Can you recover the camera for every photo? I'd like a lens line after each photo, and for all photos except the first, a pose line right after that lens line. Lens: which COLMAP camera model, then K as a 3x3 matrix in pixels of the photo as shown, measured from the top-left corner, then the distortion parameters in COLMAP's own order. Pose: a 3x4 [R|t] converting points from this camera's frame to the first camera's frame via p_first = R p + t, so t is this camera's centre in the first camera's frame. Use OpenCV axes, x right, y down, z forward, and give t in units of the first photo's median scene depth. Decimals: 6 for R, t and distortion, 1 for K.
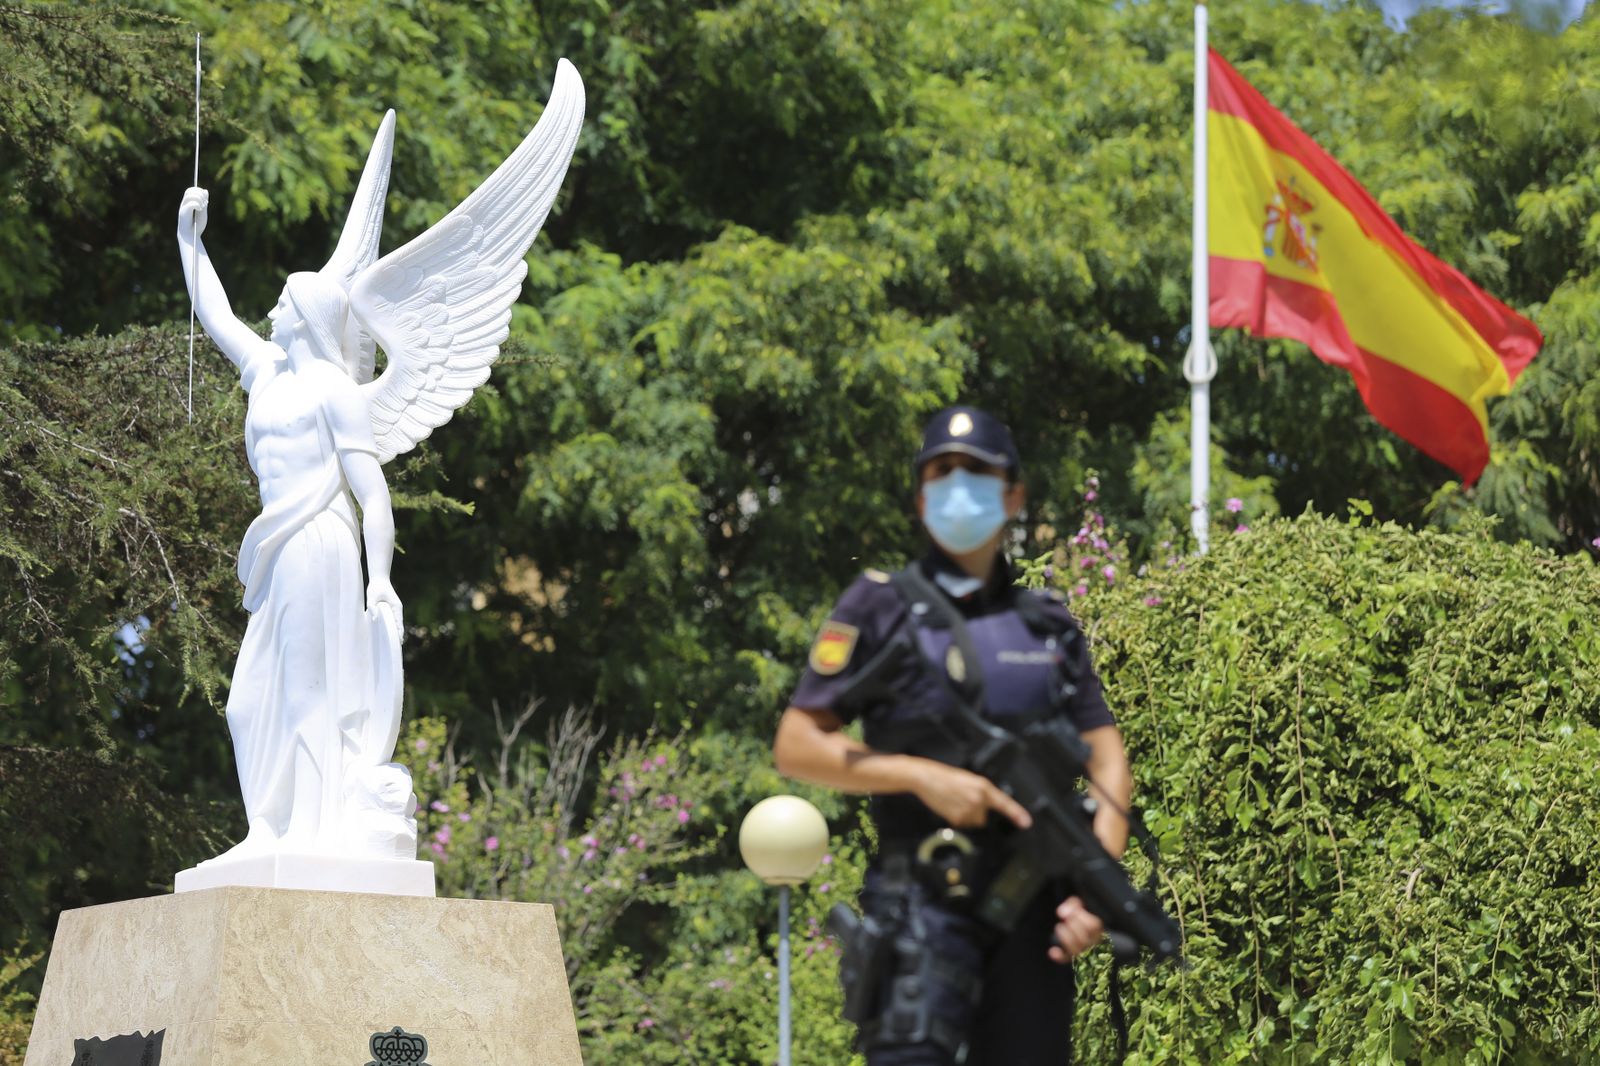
lens RADIAL K [[5803.8, 0, 766.4], [0, 5803.8, 532.9], [0, 0, 1]] dist [0.172130, 2.653088]
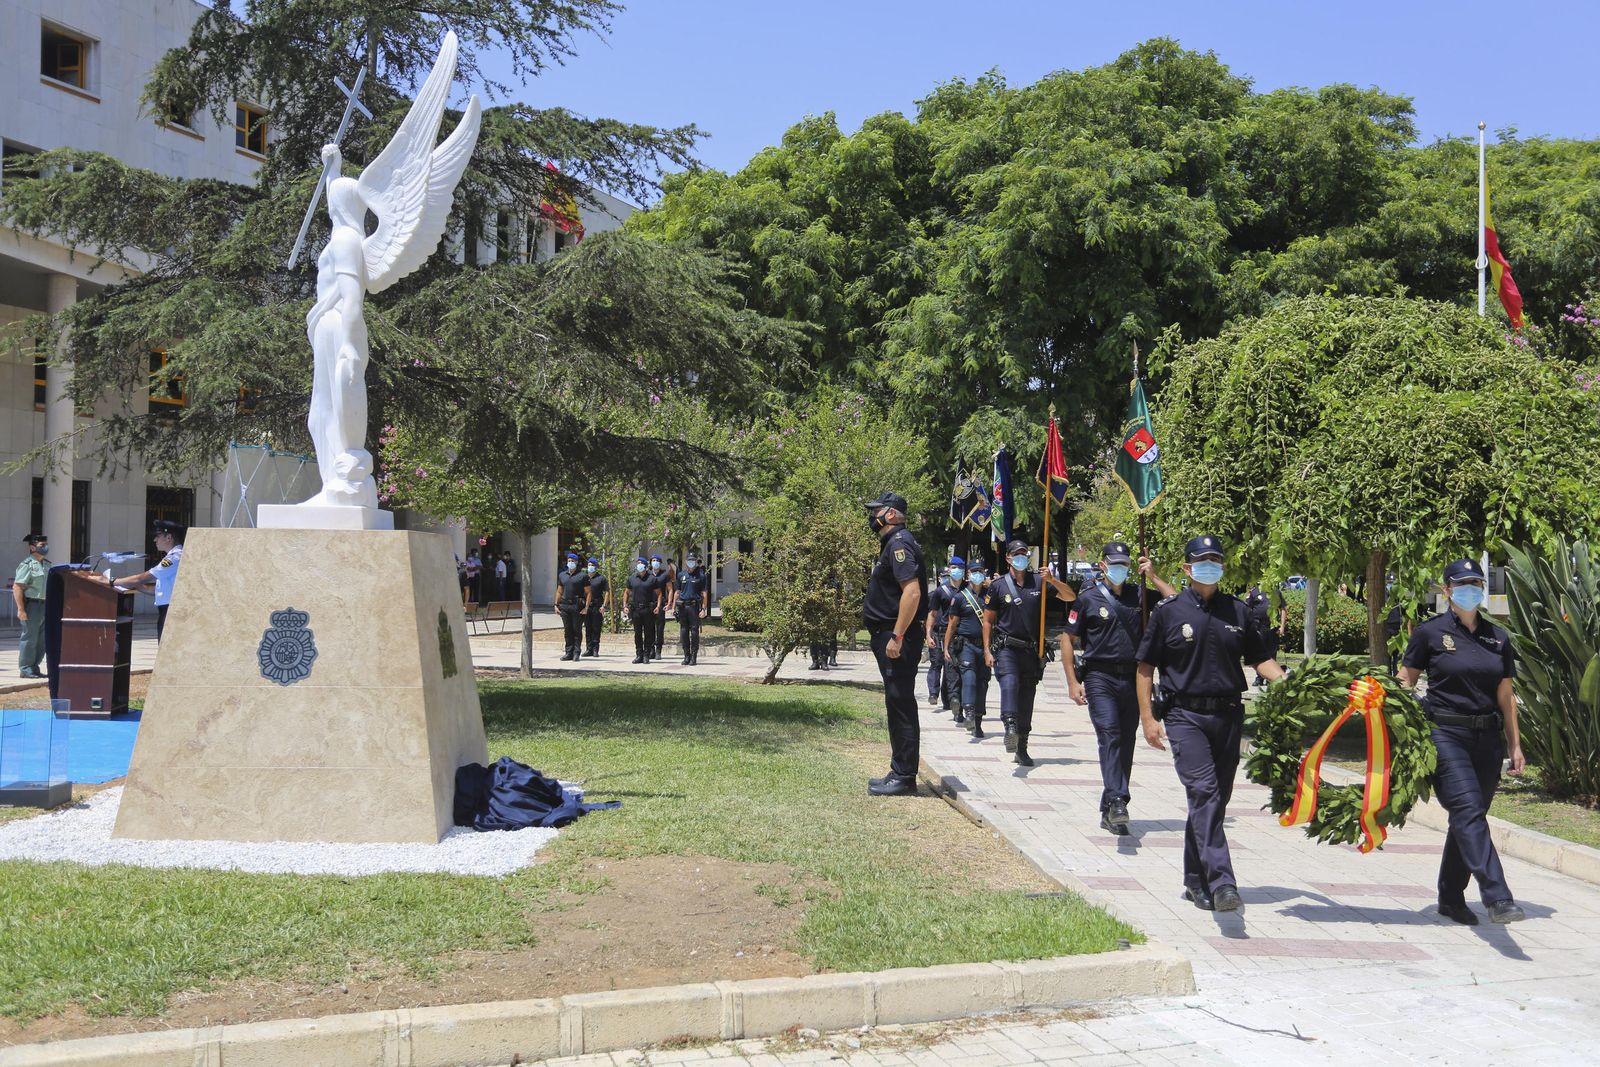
lens RADIAL K [[1372.4, 0, 803.5], [0, 1372.4, 541.8], [0, 0, 1]] dist [-0.173994, 0.444892]
pose [[0.876427, -0.014378, -0.481321, 0.185063], [0.071362, 0.992395, 0.100298, 0.026487], [0.476218, -0.122252, 0.870787, 0.522000]]
